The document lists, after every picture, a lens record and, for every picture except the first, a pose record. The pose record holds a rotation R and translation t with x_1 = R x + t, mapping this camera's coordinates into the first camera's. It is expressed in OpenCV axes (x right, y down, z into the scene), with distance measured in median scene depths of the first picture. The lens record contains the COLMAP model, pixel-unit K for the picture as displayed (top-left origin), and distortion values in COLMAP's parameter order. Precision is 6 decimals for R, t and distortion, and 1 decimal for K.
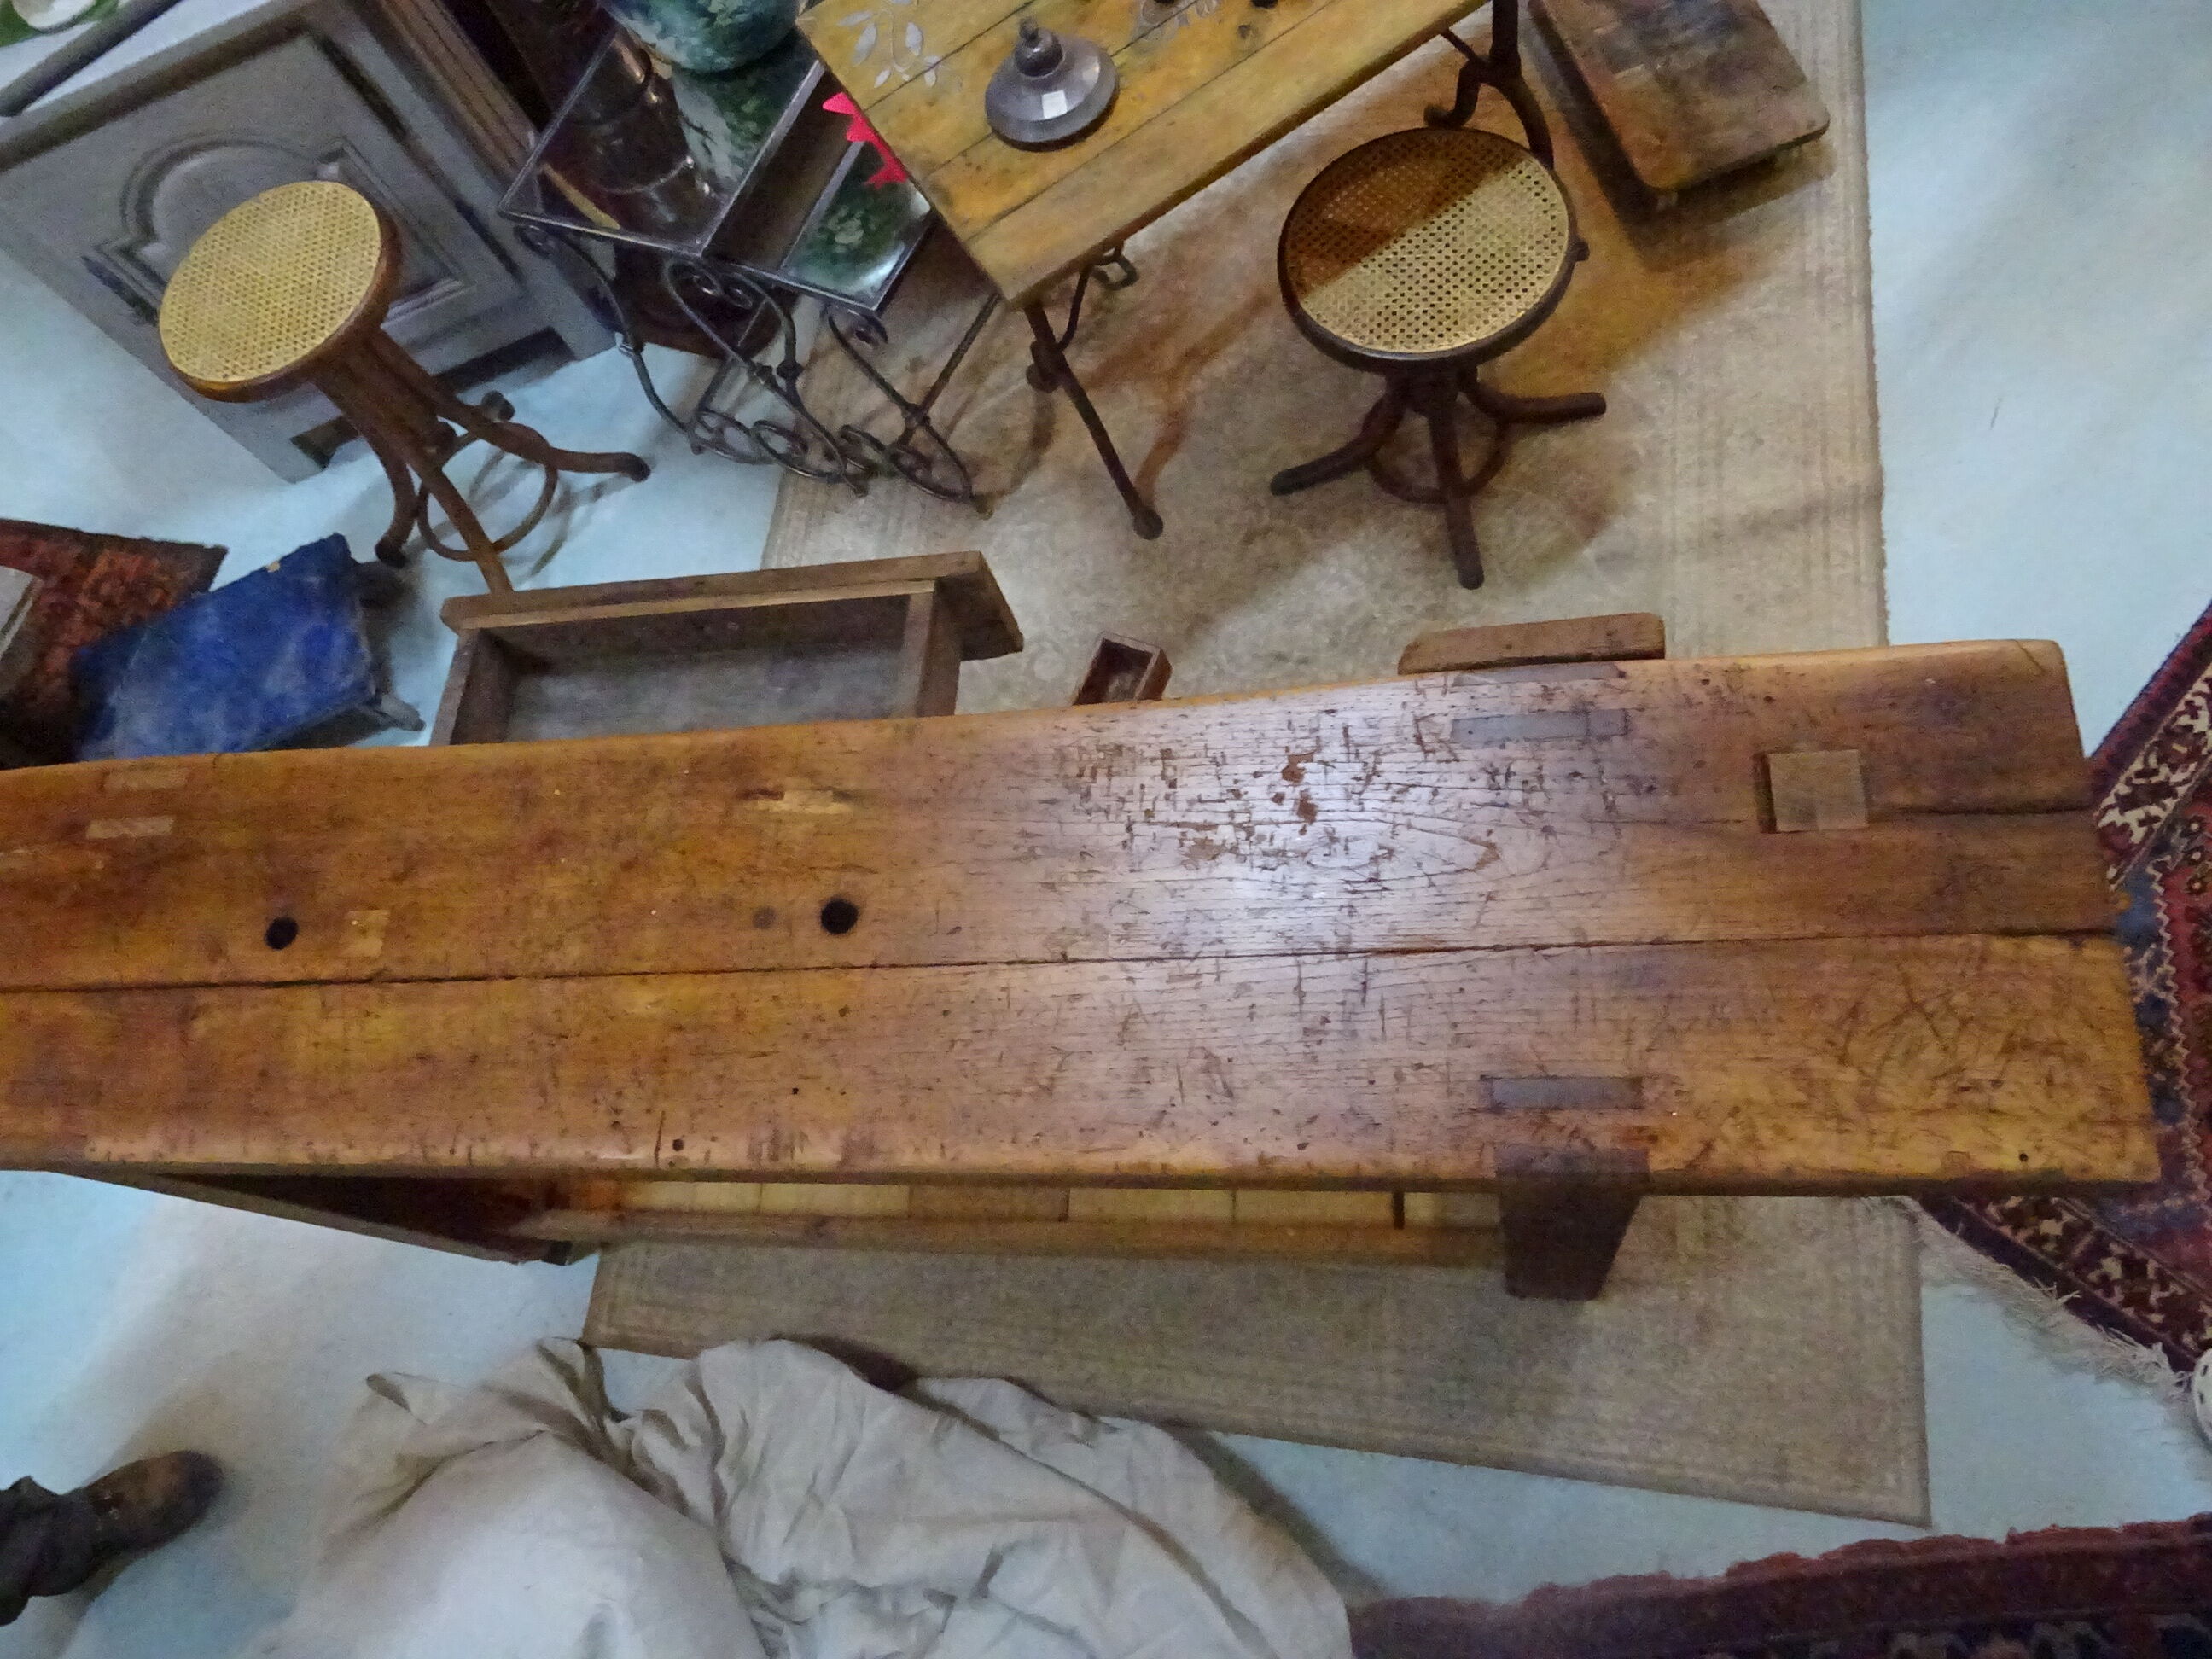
lens RADIAL K [[1568.0, 0, 1106.9], [0, 1568.0, 828.5], [0, 0, 1]] dist [-0.001150, -0.000304]
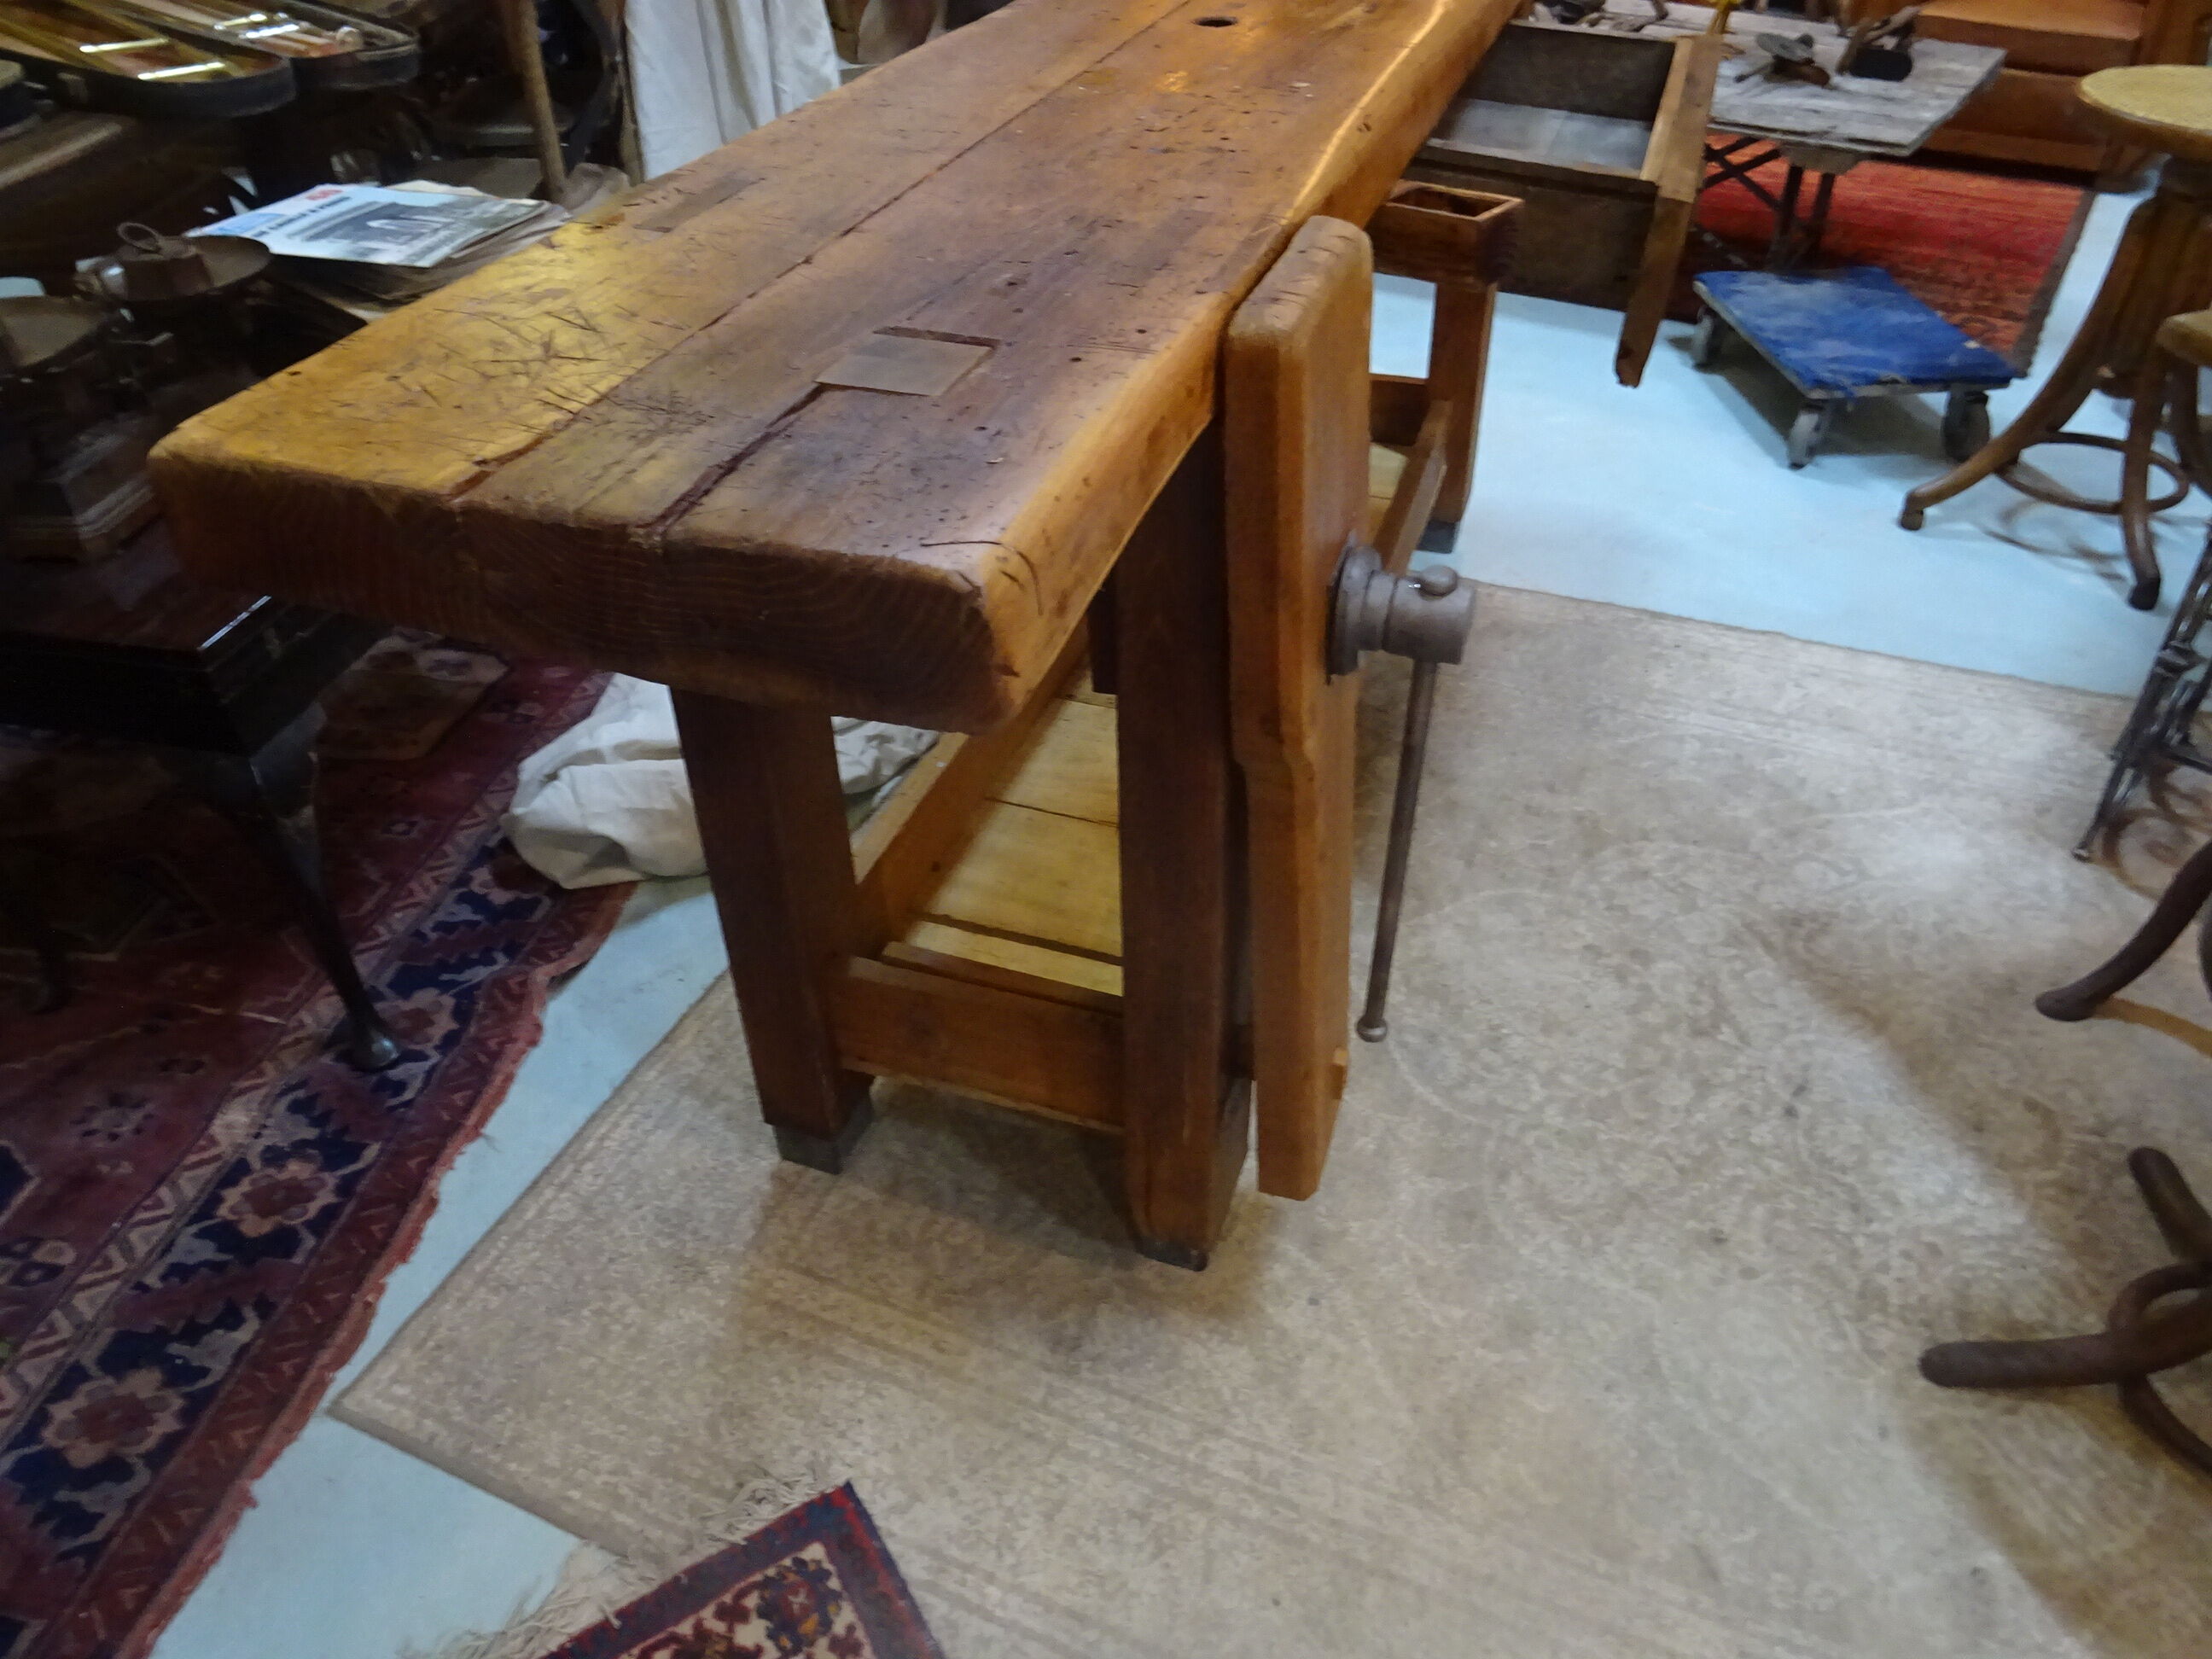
lens RADIAL K [[1568.0, 0, 1107.5], [0, 1568.0, 829.4], [0, 0, 1]] dist [-0.001150, -0.000304]
pose [[-0.268511, 0.763089, -0.587875, 0.637329], [-0.854041, 0.093692, 0.511699, -0.269489], [0.445552, 0.639466, 0.626552, 0.511628]]
